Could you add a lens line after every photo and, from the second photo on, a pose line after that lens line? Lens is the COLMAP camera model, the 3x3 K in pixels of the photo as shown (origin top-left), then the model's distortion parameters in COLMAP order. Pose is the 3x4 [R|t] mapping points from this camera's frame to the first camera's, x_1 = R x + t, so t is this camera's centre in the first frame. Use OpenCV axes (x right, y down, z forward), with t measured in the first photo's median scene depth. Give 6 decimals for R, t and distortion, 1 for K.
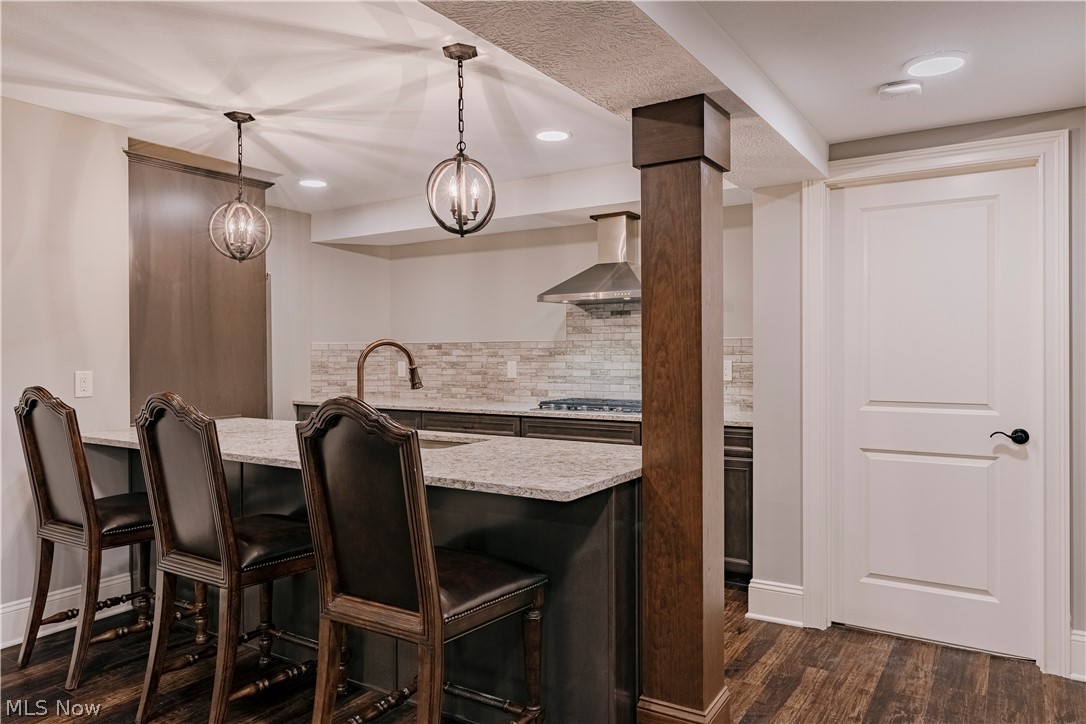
lens RADIAL K [[730.2, 0, 543.0], [0, 730.2, 362.0], [0, 0, 1]] dist [-0.001265, -0.000098]
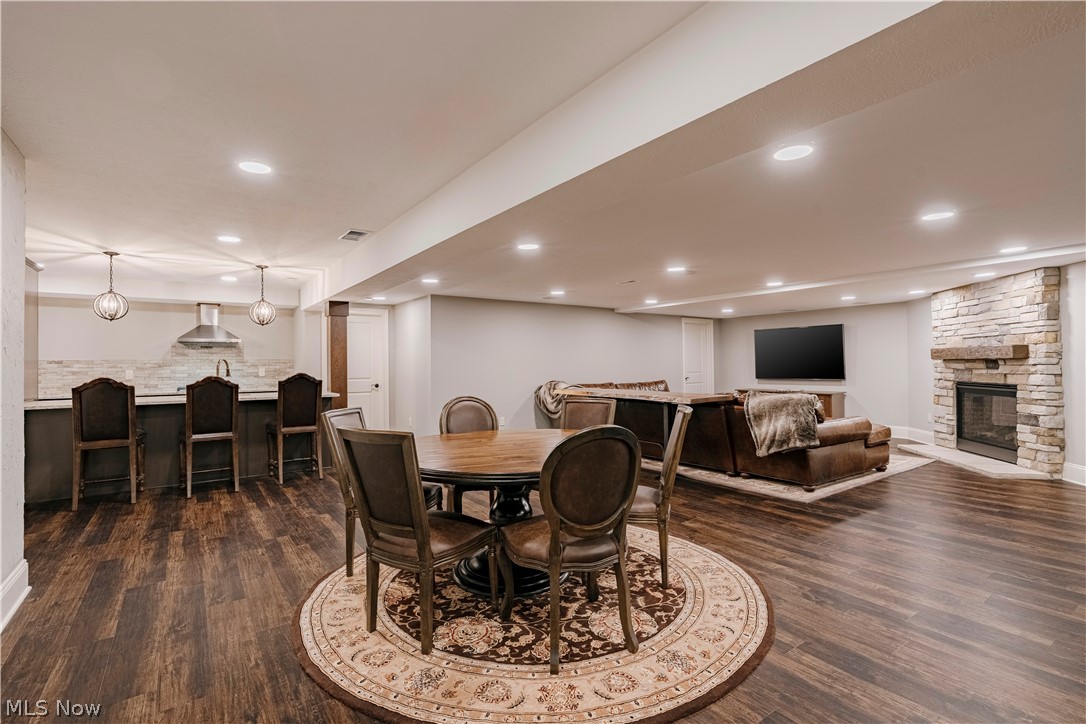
lens RADIAL K [[517.4, 0, 543.0], [0, 517.4, 362.0], [0, 0, 1]] dist [-0.004396, 0.000530]
pose [[0.376359, 0.005532, 0.926457, -0.896866], [0.021010, 0.999674, -0.014504, 0.020004], [-0.926236, 0.024923, 0.376120, -0.491916]]
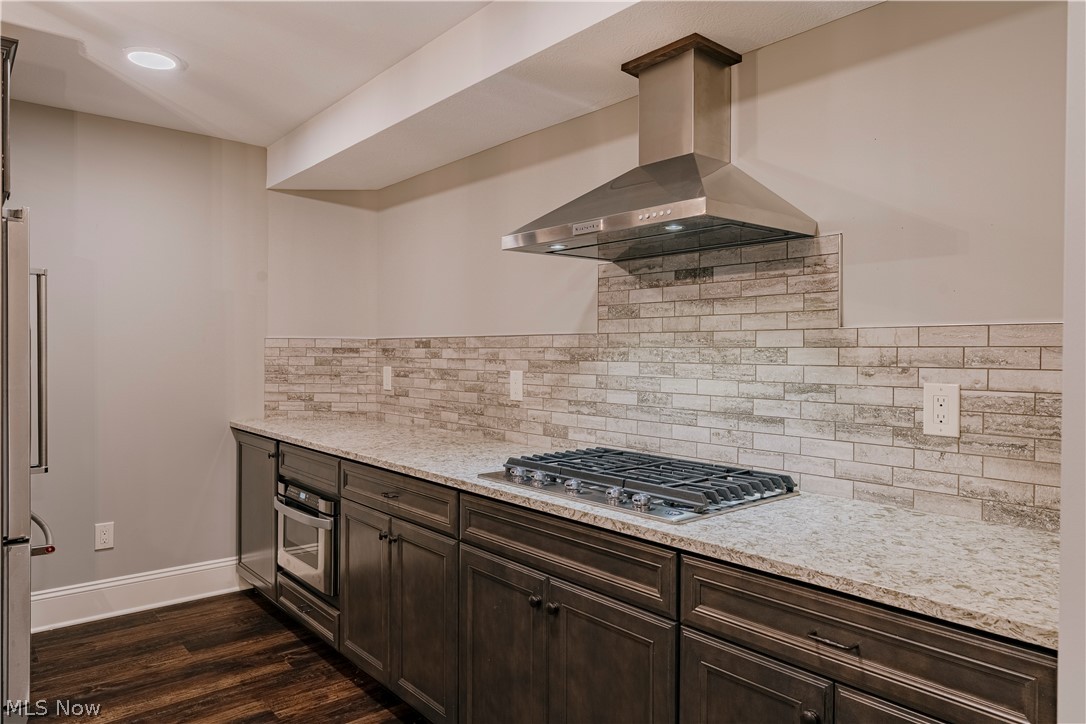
lens RADIAL K [[699.2, 0, 543.0], [0, 699.2, 362.0], [0, 0, 1]] dist [-0.000258, 0.001234]
pose [[0.958968, 0.014905, -0.283124, 0.132936], [-0.014758, 0.999888, 0.002651, -0.009527], [0.283132, 0.001636, 0.959080, 0.510013]]
